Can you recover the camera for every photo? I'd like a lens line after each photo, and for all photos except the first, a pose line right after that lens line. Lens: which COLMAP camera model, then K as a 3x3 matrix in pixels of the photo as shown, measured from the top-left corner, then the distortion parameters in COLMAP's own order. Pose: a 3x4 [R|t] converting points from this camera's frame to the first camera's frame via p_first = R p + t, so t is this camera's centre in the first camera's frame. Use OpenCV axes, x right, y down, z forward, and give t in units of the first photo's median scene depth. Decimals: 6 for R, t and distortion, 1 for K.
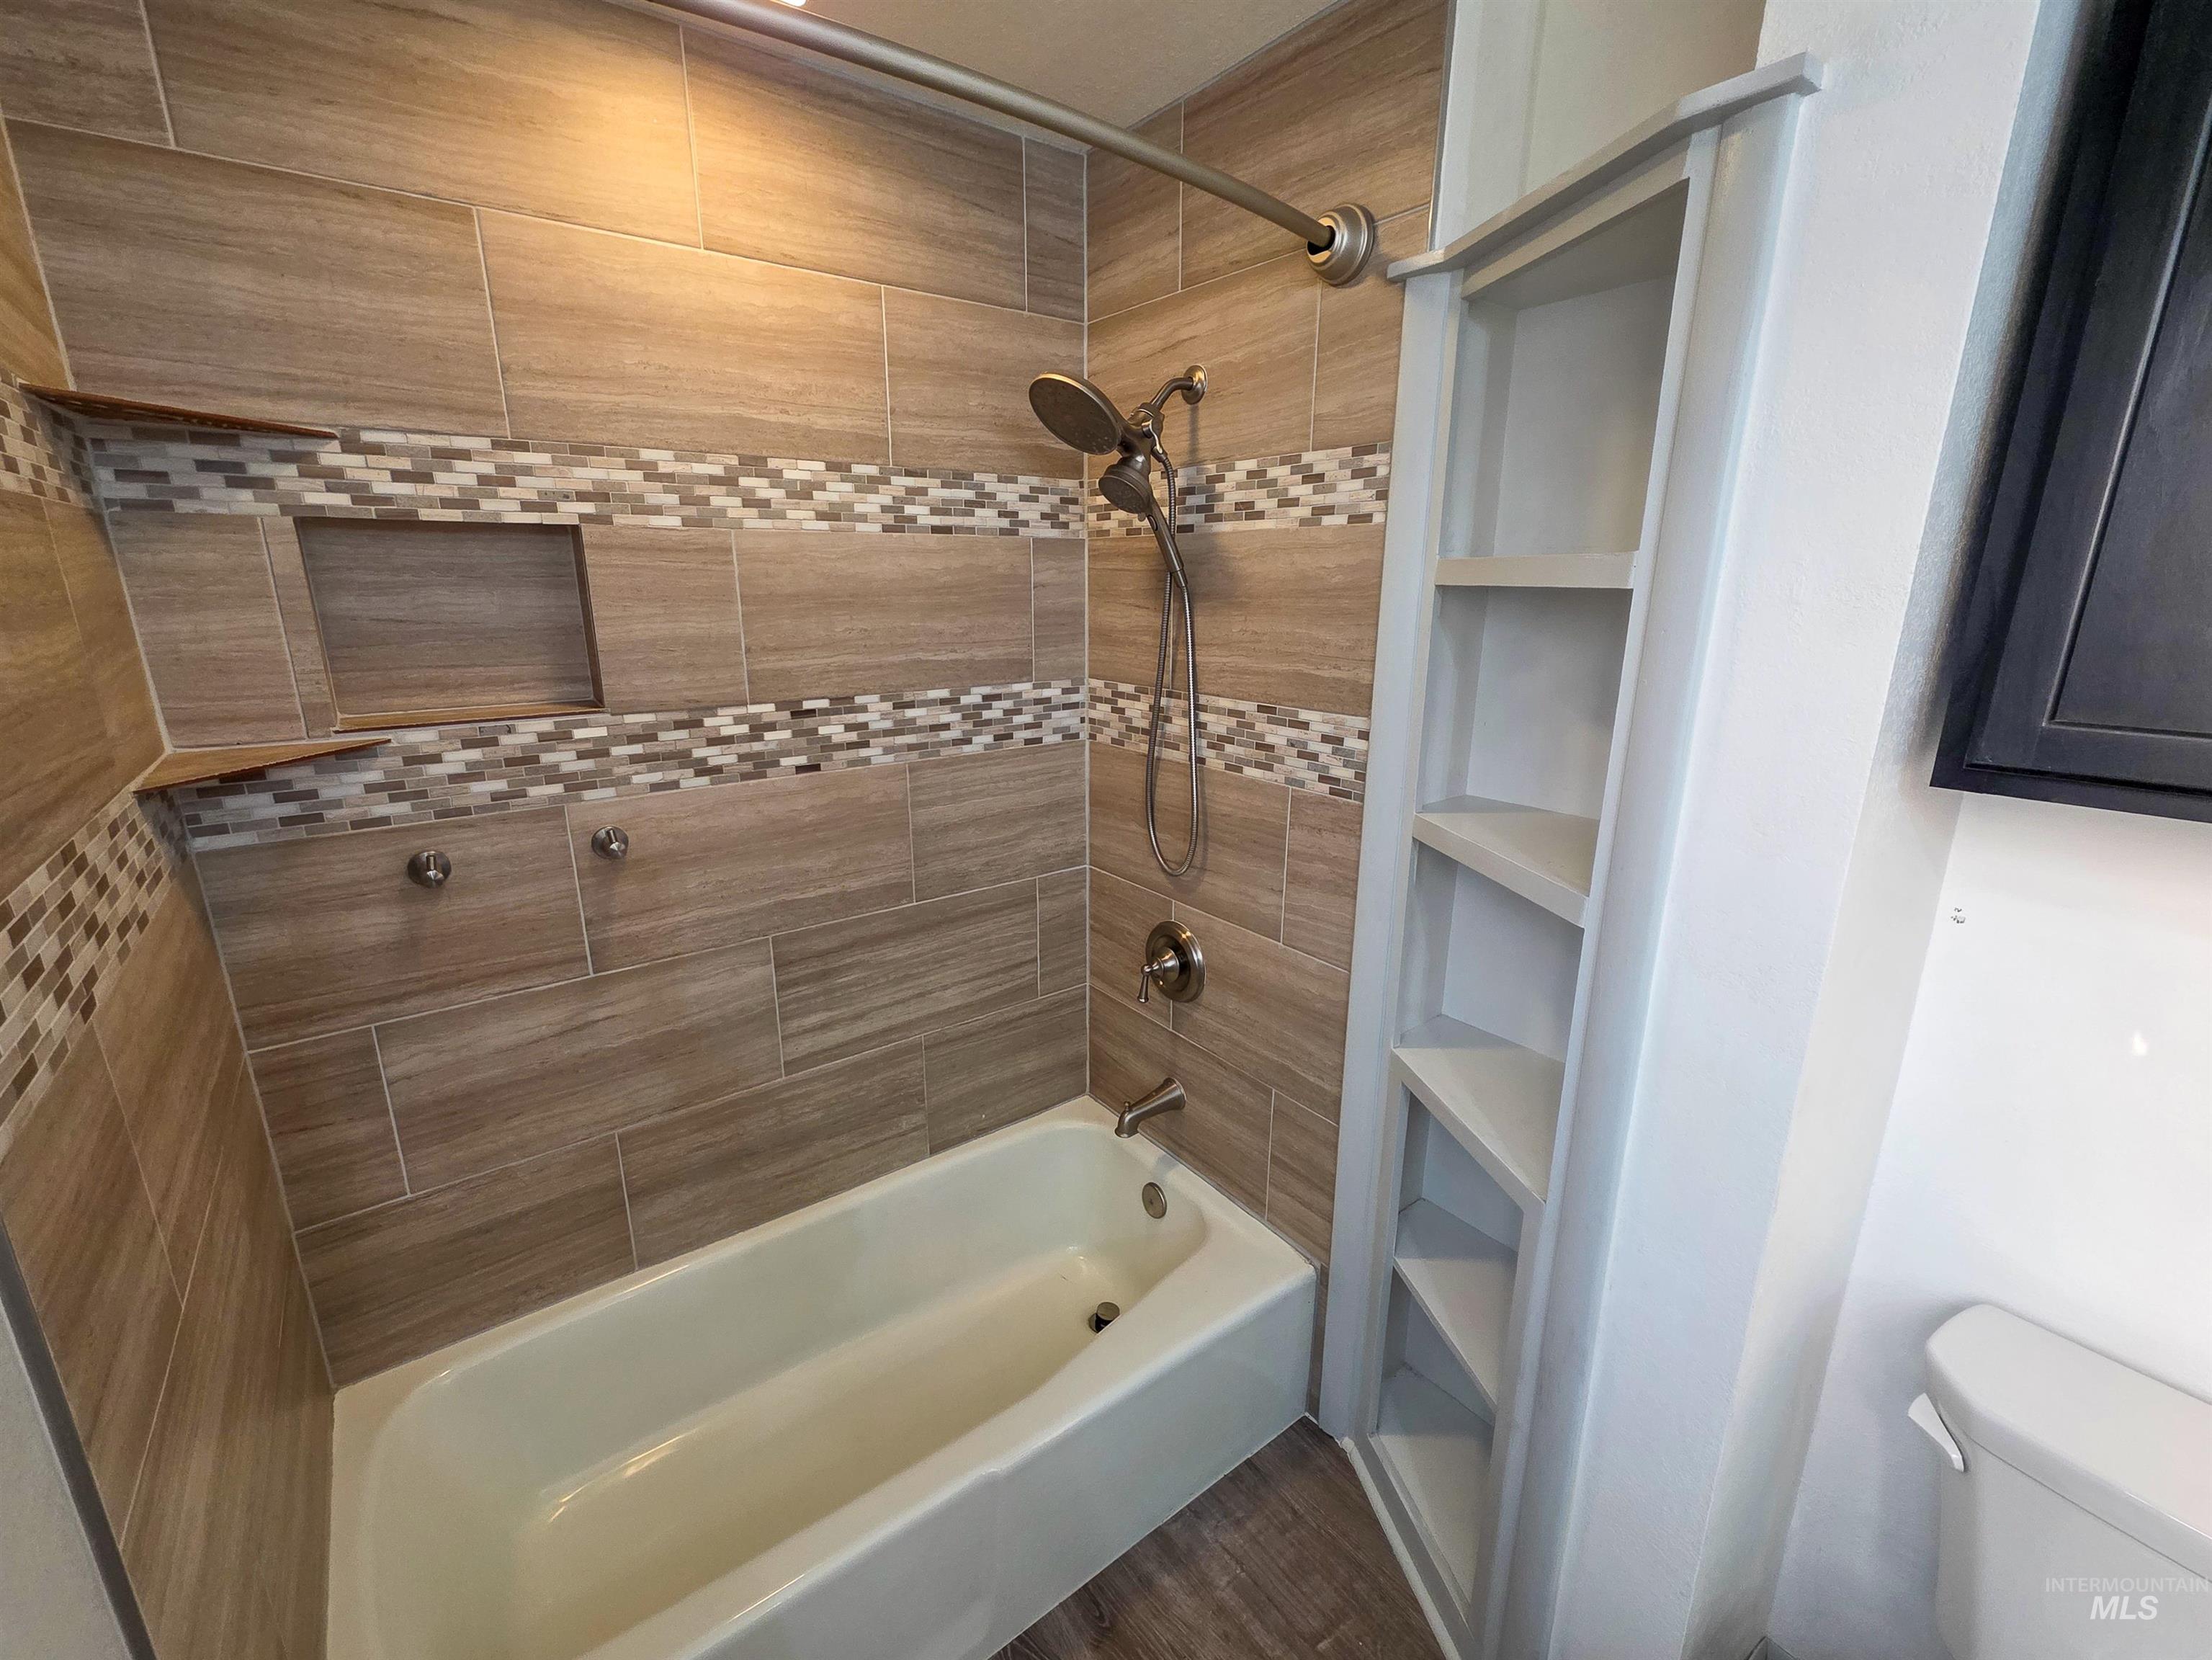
lens RADIAL K [[888.1, 0, 1047.1], [0, 888.1, 824.1], [0, 0, 1]] dist [0.005466, -0.000581]
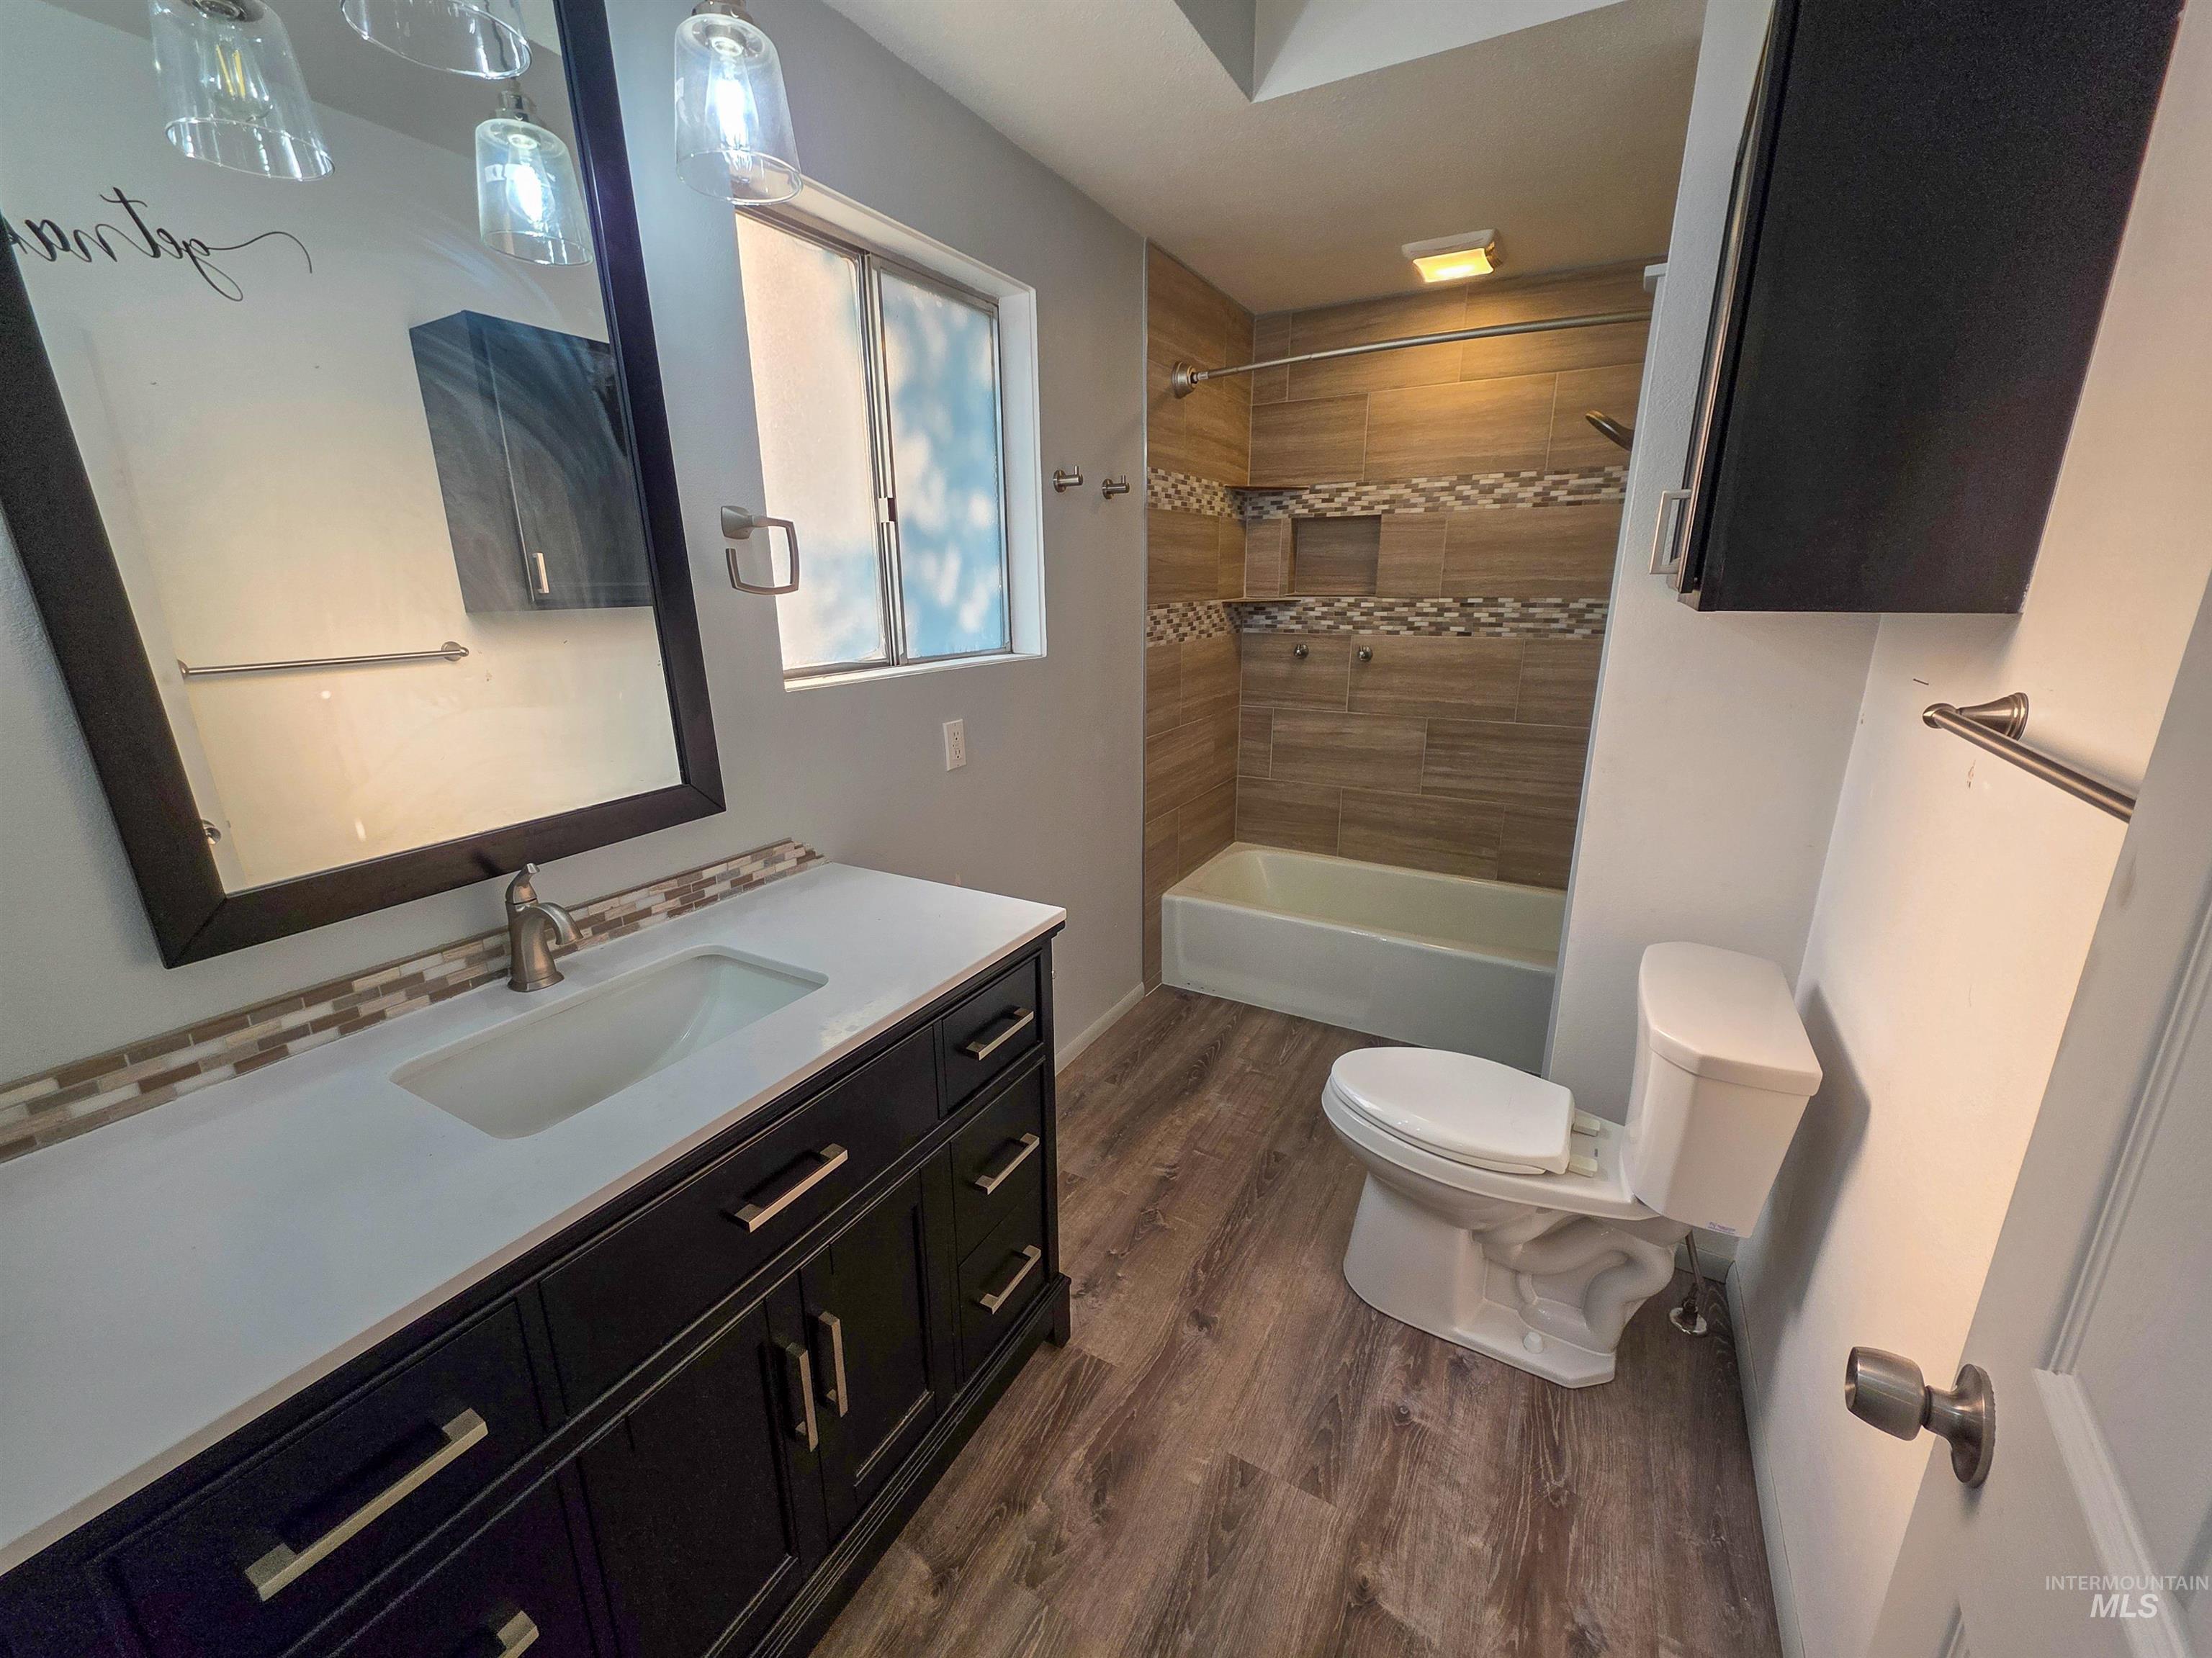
lens RADIAL K [[887.9, 0, 1107.5], [0, 887.9, 827.4], [0, 0, 1]] dist [0.005466, -0.000581]
pose [[0.435734, 0.252385, -0.863966, 1.273437], [-0.224770, 0.959982, 0.167073, 0.209653], [0.871559, 0.121394, 0.475025, -0.594690]]
